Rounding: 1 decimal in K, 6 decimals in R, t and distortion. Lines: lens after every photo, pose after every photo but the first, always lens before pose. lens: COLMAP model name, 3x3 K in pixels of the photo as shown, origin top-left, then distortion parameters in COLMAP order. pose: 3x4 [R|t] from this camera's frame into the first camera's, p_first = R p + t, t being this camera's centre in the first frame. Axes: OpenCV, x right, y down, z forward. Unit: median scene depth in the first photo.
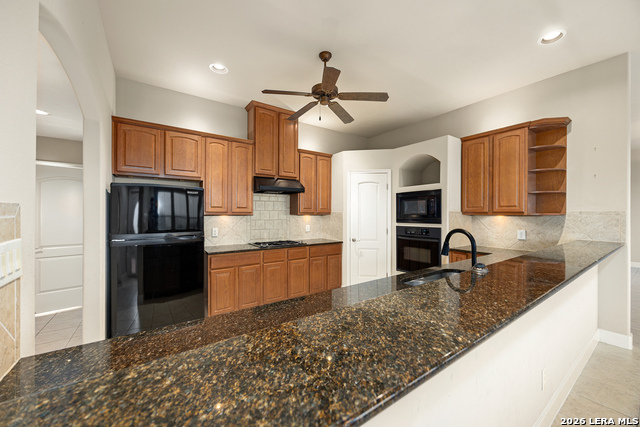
lens RADIAL K [[247.4, 0, 316.5], [0, 247.4, 214.3], [0, 0, 1]] dist [0.002868, -0.000584]
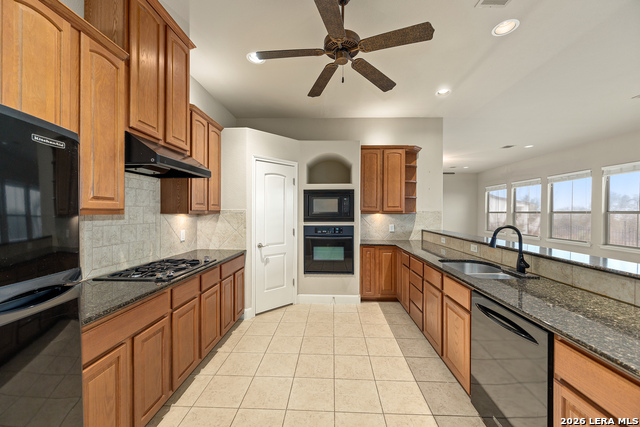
lens RADIAL K [[247.4, 0, 323.1], [0, 247.4, 213.1], [0, 0, 1]] dist [0.002868, -0.000584]
pose [[0.604736, -0.003670, 0.796417, -0.406852], [-0.001126, 0.999984, 0.005462, -0.004580], [-0.796425, -0.004200, 0.604723, 0.435669]]
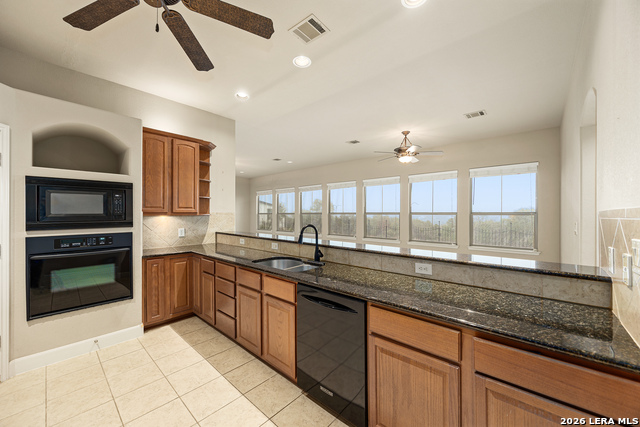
lens RADIAL K [[247.4, 0, 321.6], [0, 247.4, 213.4], [0, 0, 1]] dist [0.002868, -0.000584]
pose [[-0.232007, -0.000555, 0.972714, -0.382531], [0.001100, 0.999999, 0.000833, -0.005066], [-0.972714, 0.001263, -0.232006, 0.567114]]
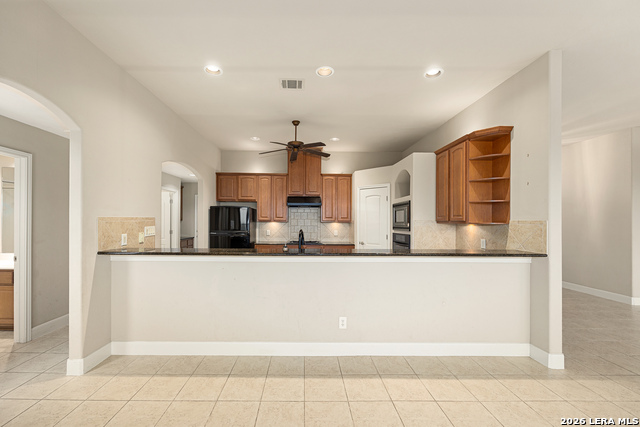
lens RADIAL K [[247.4, 0, 304.1], [0, 247.4, 219.2], [0, 0, 1]] dist [0.002868, -0.000584]
pose [[0.825230, 0.001770, -0.564794, 0.708132], [-0.008538, 0.999920, -0.009341, -0.001233], [0.564732, 0.012531, 0.825179, -0.199674]]
